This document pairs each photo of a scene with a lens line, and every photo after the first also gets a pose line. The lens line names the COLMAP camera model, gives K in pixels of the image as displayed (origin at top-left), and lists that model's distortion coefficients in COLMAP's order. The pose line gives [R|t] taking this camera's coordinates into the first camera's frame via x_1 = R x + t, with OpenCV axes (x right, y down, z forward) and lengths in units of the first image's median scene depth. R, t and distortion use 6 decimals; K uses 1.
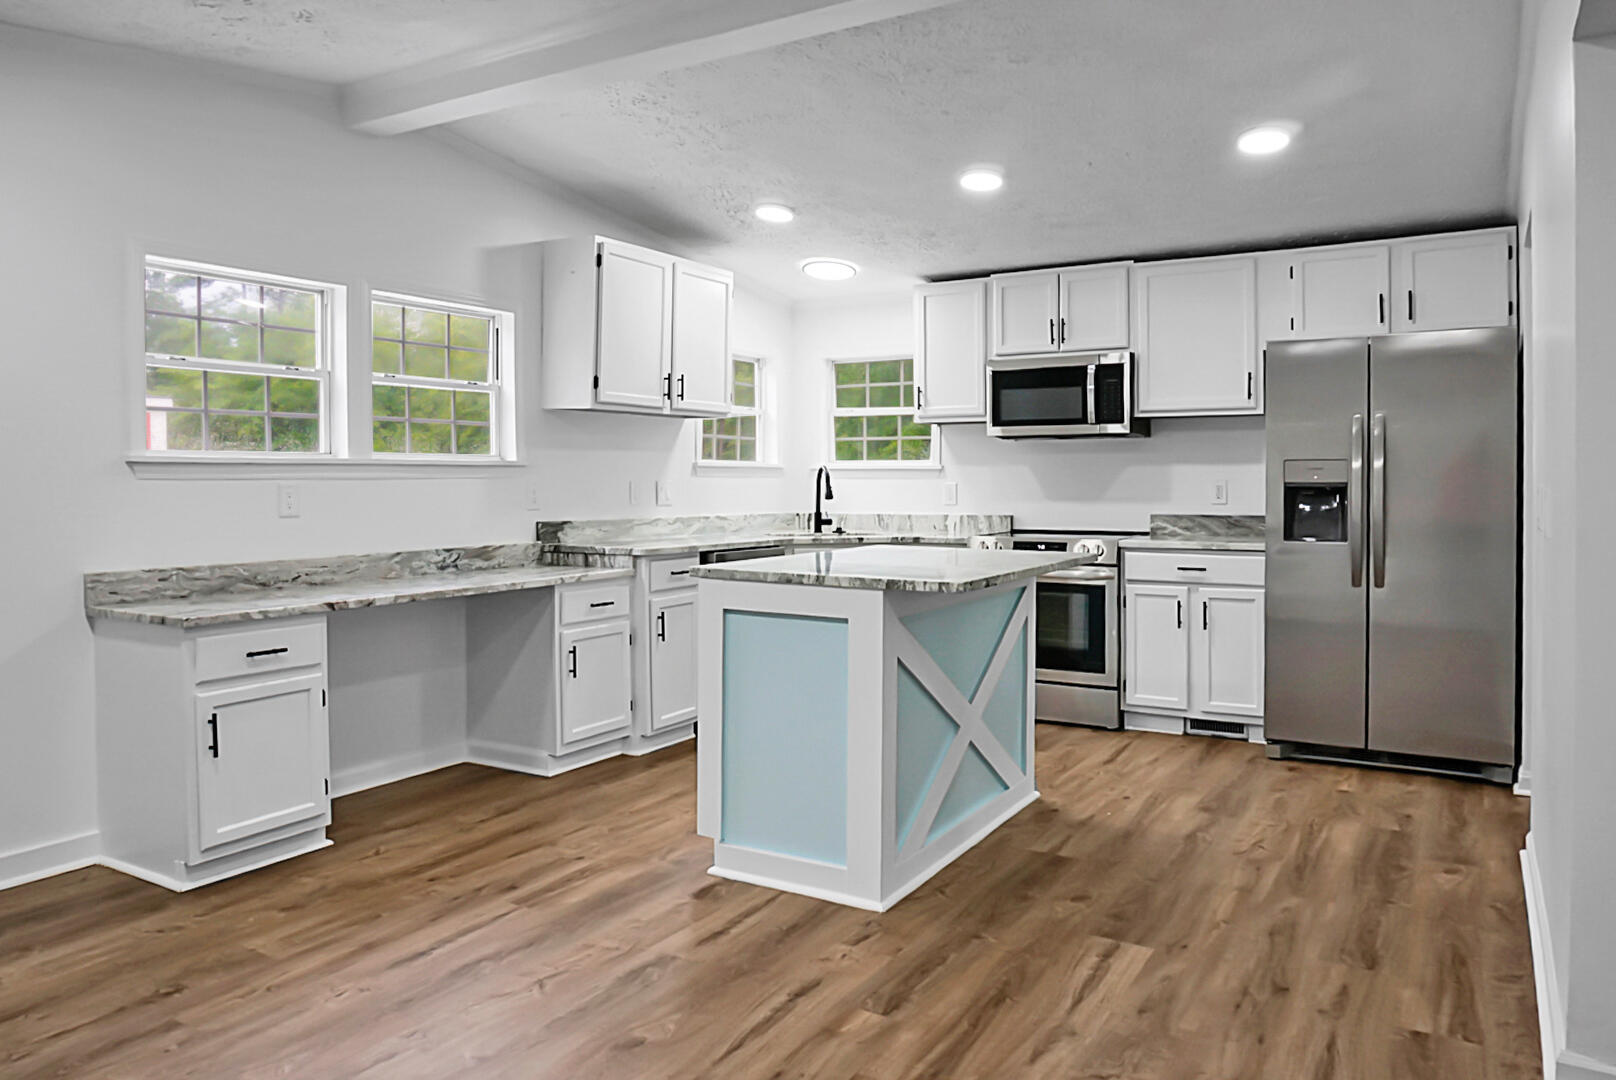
lens RADIAL K [[1091.7, 0, 835.8], [0, 1091.7, 497.6], [0, 0, 1]] dist [-0.040485, 0.024937]
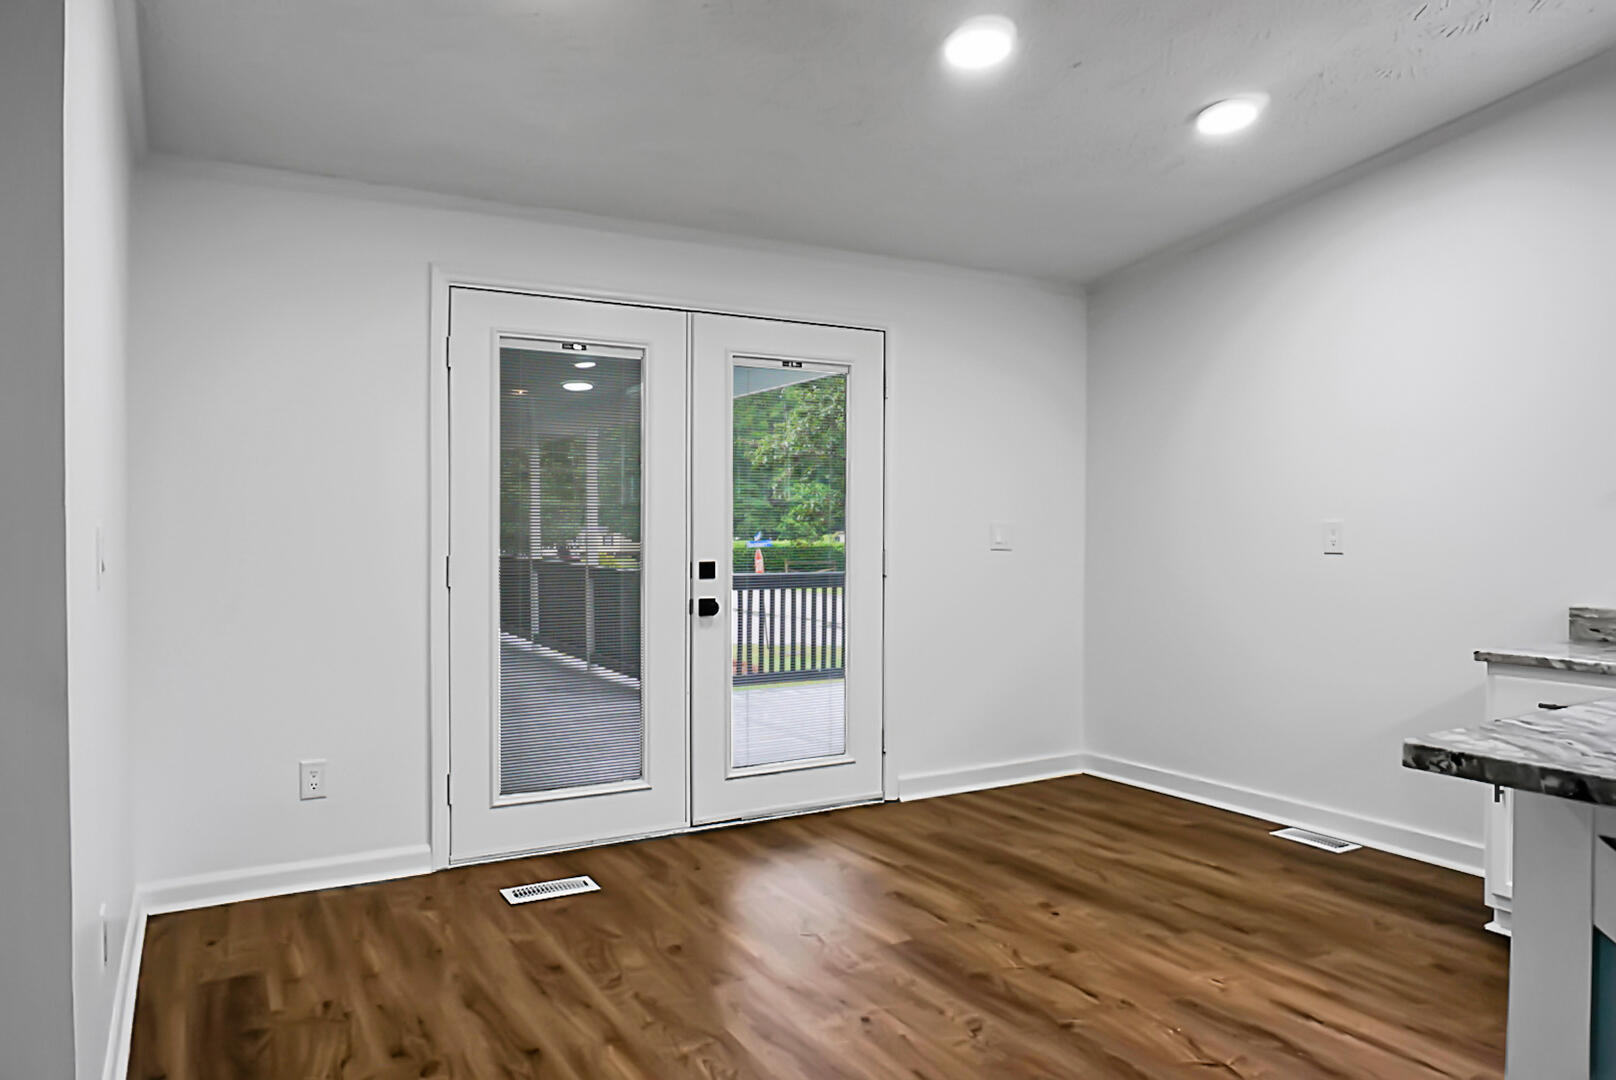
lens RADIAL K [[1091.7, 0, 807.6], [0, 1091.7, 536.6], [0, 0, 1]] dist [-0.040485, 0.024937]
pose [[-0.508183, 0.006132, -0.861227, 0.610674], [-0.012126, 0.999825, 0.014274, -0.000070], [0.861164, 0.017696, -0.508019, 1.050966]]
